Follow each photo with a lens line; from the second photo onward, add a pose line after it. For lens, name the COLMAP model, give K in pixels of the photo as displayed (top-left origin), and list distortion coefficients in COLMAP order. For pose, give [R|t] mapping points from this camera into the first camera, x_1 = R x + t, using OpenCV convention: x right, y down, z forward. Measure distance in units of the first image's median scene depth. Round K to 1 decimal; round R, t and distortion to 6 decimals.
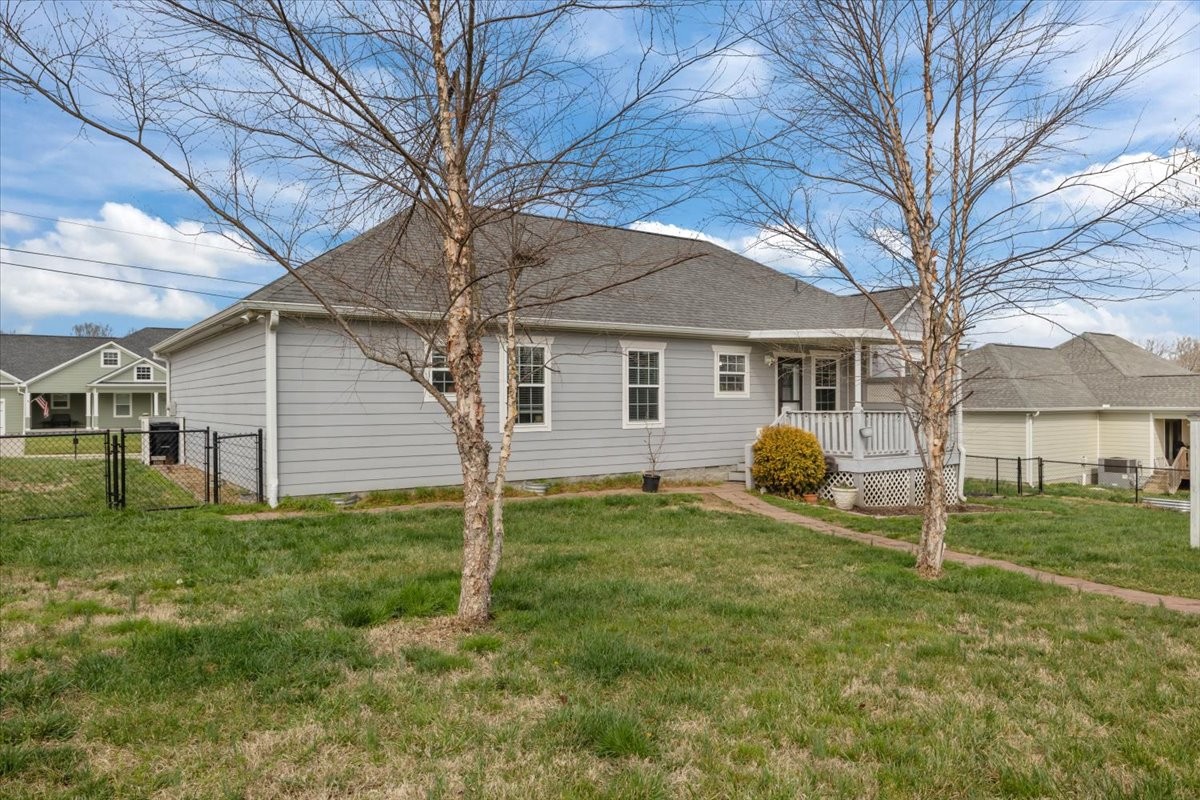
lens RADIAL K [[799.8, 0, 602.2], [0, 799.8, 404.4], [0, 0, 1]] dist [-0.027472, -0.000568]
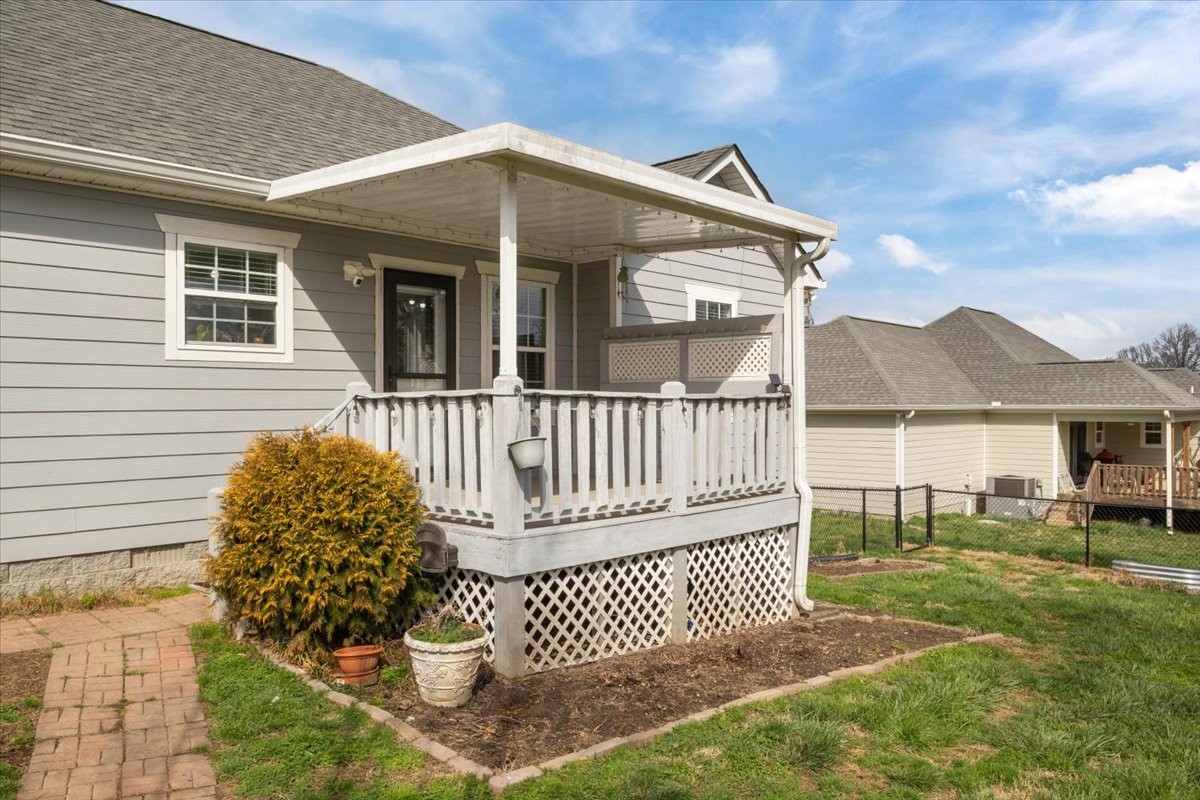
lens RADIAL K [[870.2, 0, 604.7], [0, 870.2, 414.8], [0, 0, 1]] dist [-0.030671, -0.000510]
pose [[0.980901, -0.000255, 0.194508, 0.238864], [-0.000838, 0.999984, 0.005538, 0.013948], [-0.194506, -0.005595, 0.980885, 0.524197]]
